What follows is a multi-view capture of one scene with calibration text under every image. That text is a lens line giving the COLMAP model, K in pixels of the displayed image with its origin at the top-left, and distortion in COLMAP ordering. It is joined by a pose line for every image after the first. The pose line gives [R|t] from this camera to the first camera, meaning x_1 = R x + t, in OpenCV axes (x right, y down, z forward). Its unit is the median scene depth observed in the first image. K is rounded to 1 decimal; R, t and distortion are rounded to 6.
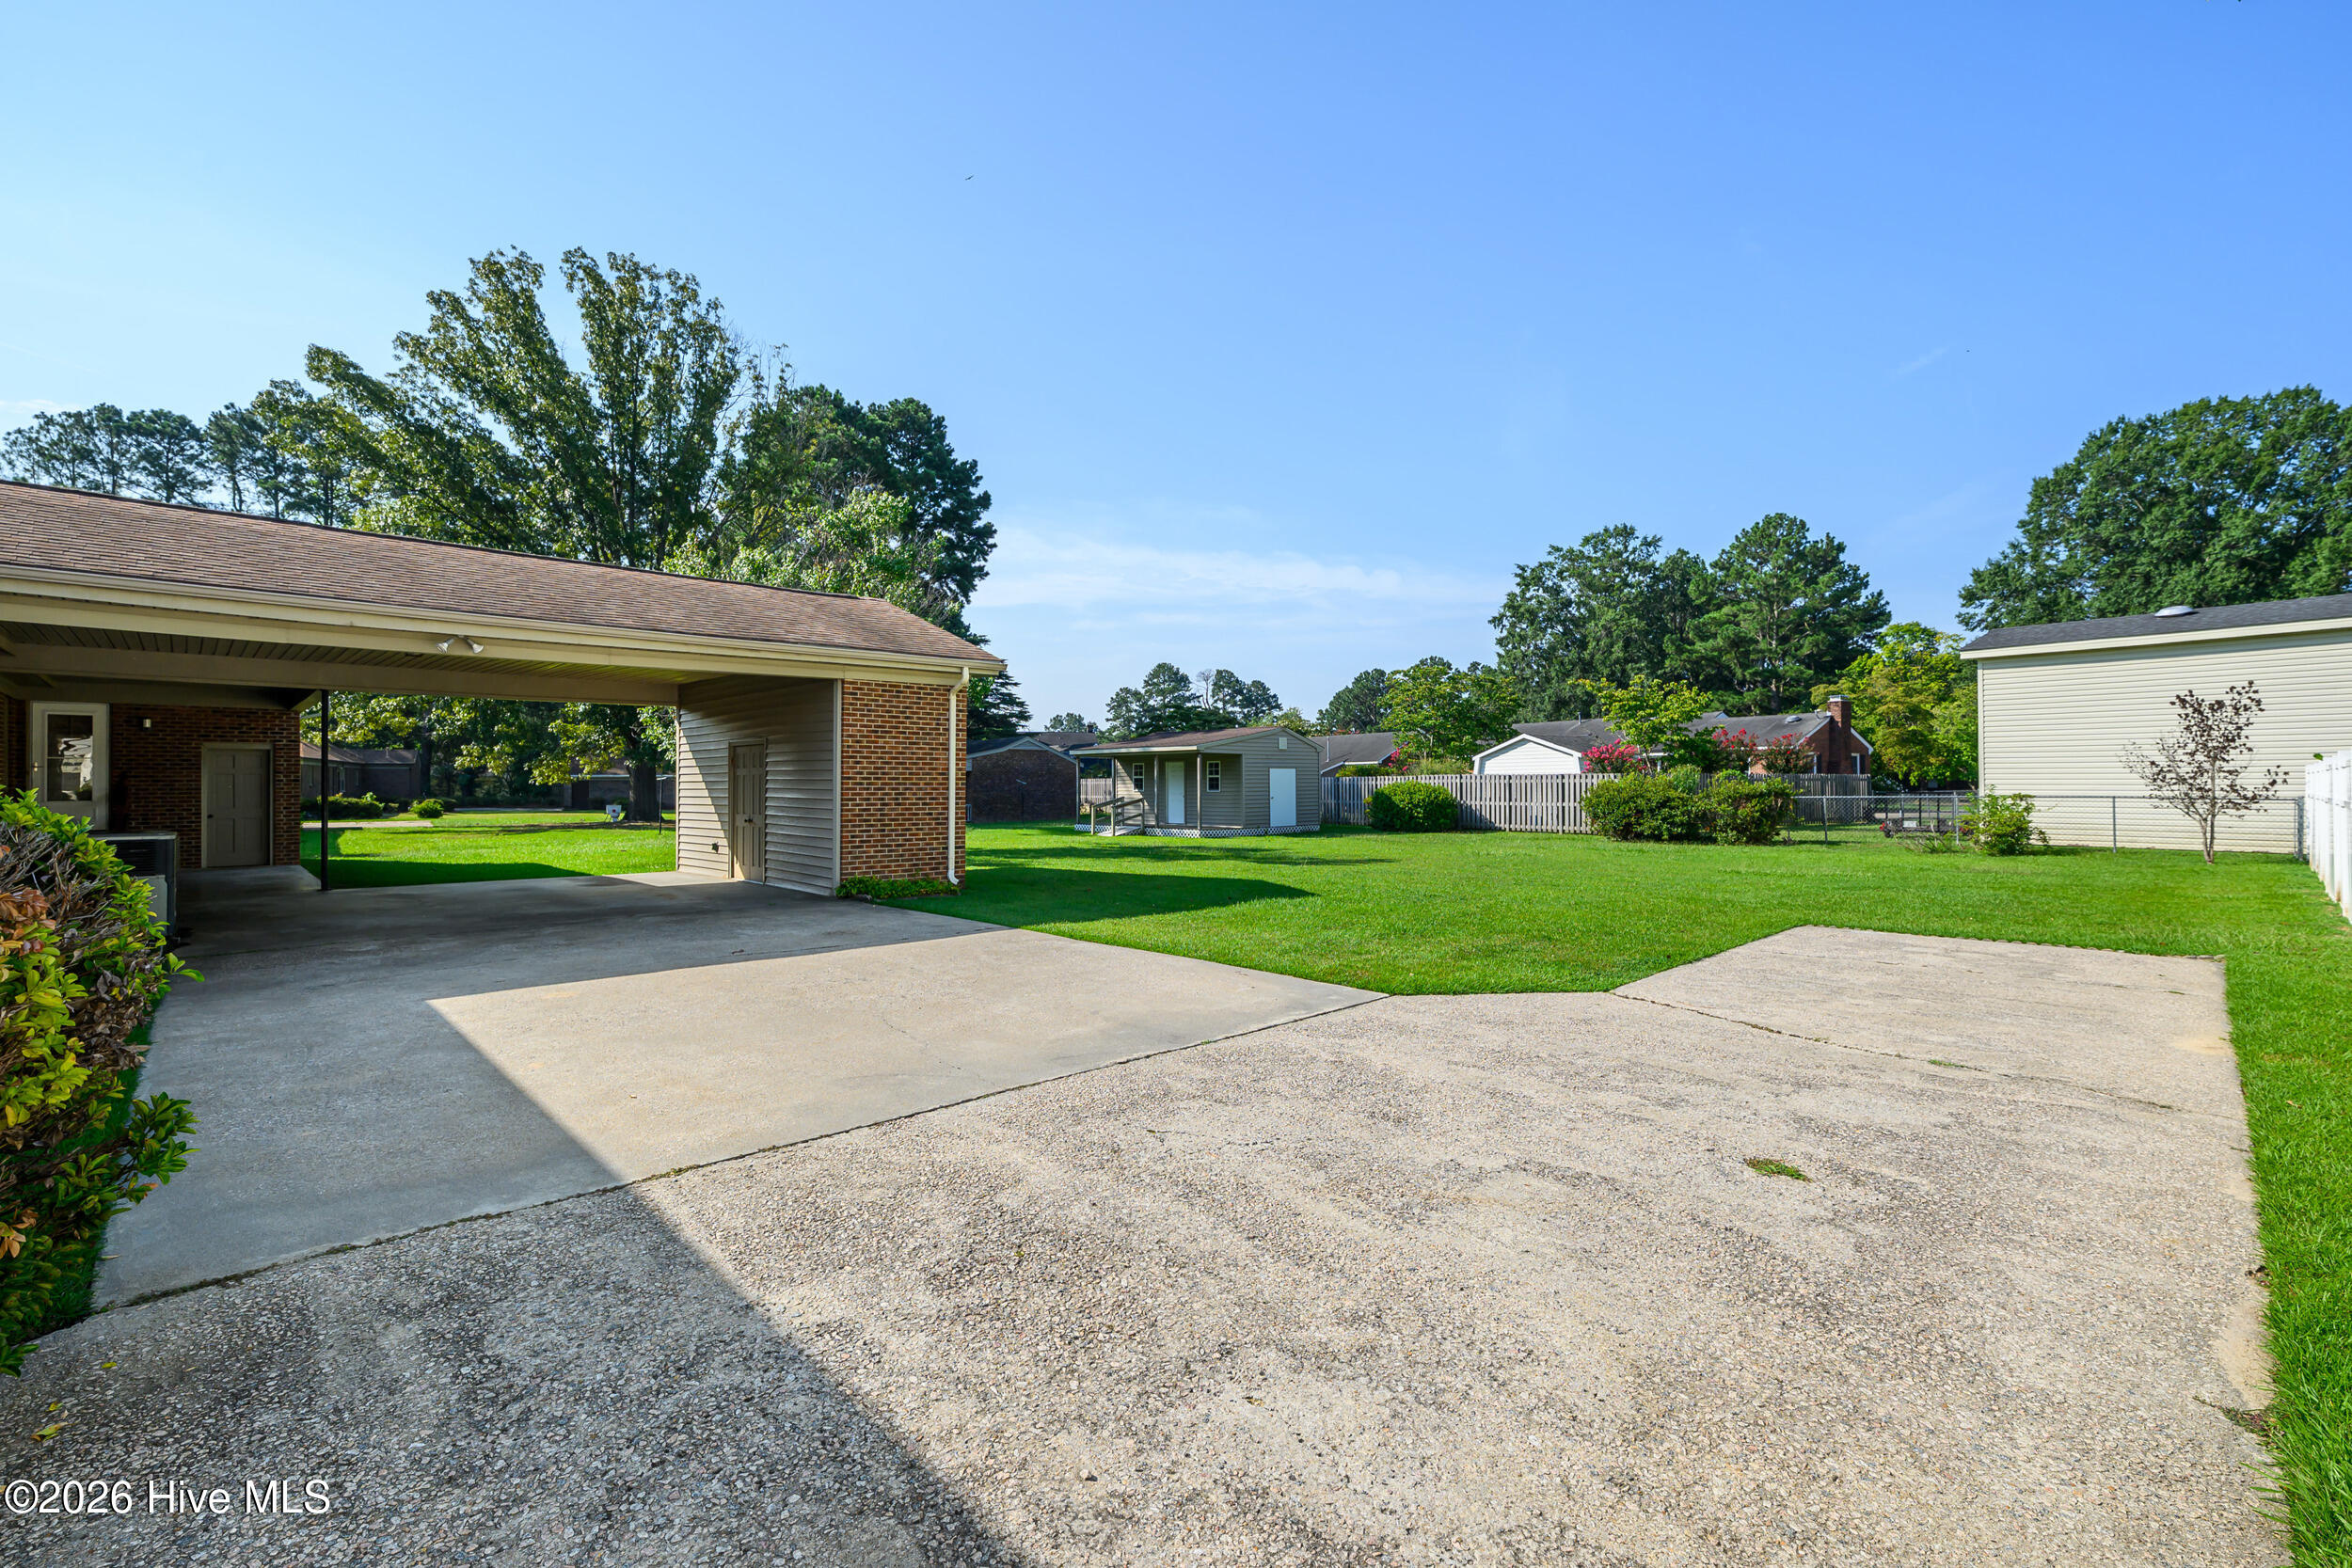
lens RADIAL K [[1010.3, 0, 1178.4], [0, 1010.3, 771.1], [0, 0, 1]] dist [-0.003440, 0.000230]
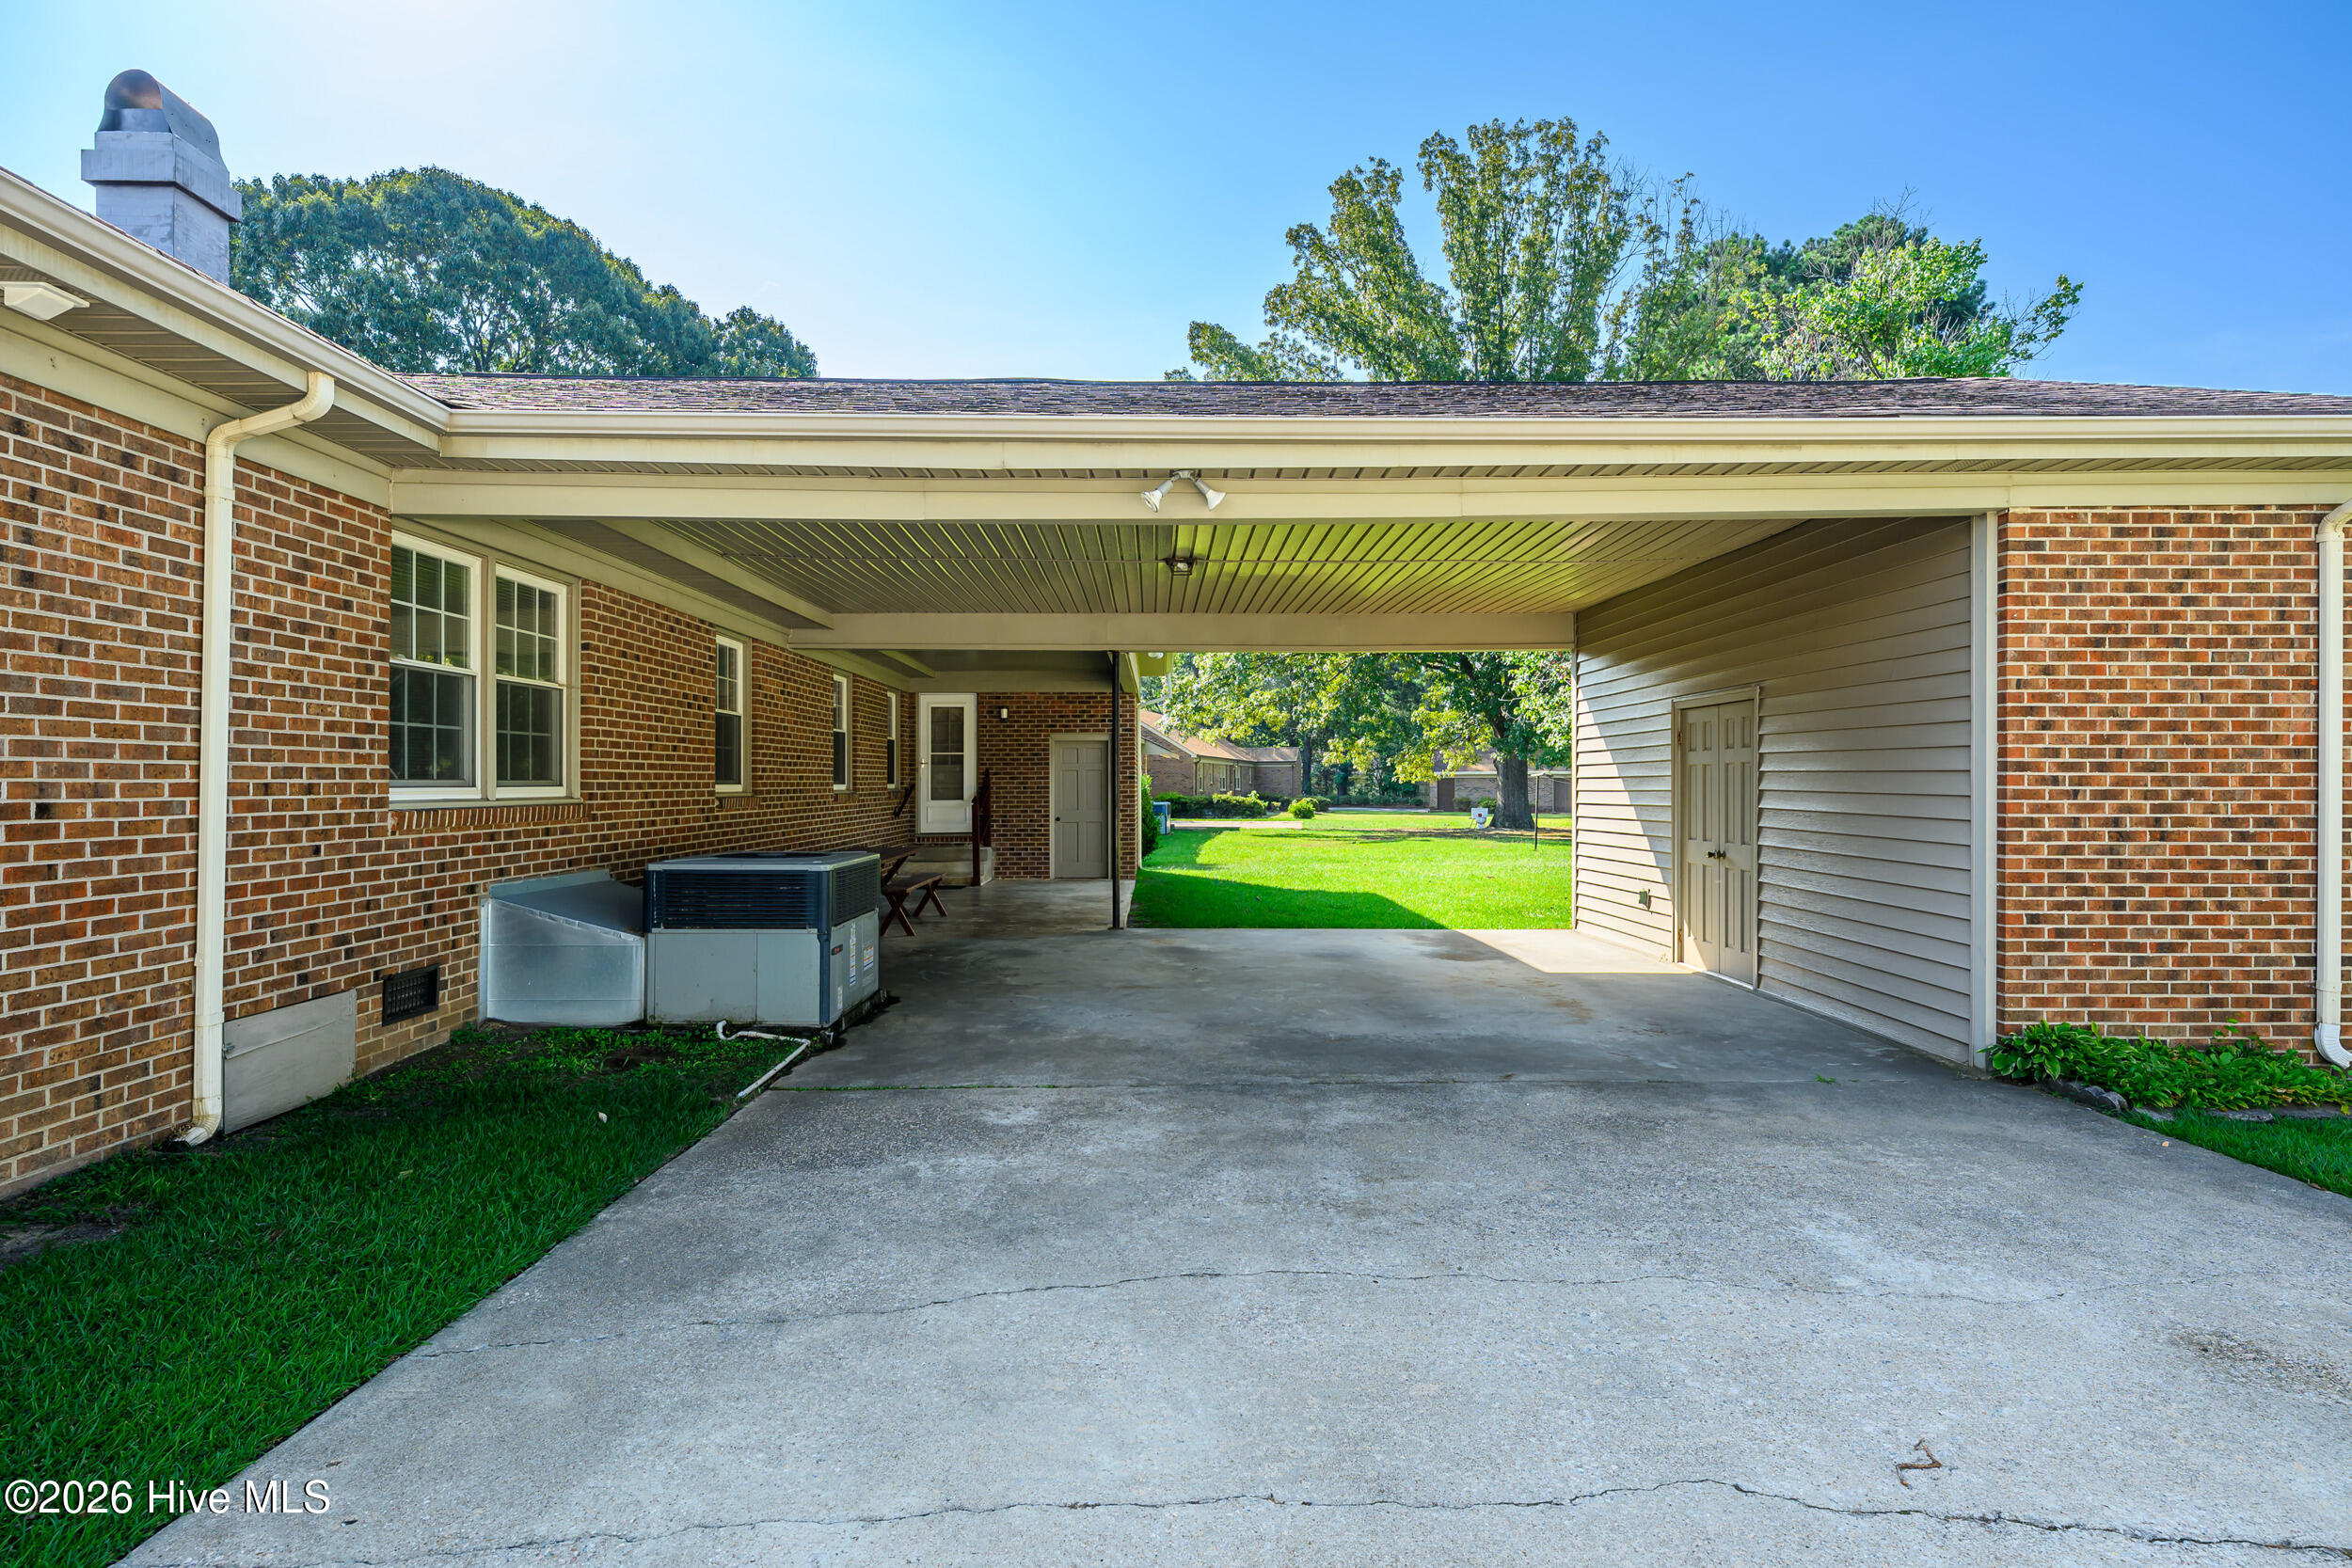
lens RADIAL K [[1221.9, 0, 1176.2], [0, 1221.9, 779.9], [0, 0, 1]] dist [-0.000944, -0.000243]
pose [[0.728261, -0.000824, -0.685299, -0.065908], [0.008195, 0.999938, 0.007507, 0.001634], [0.685250, -0.011083, 0.728223, 0.120389]]
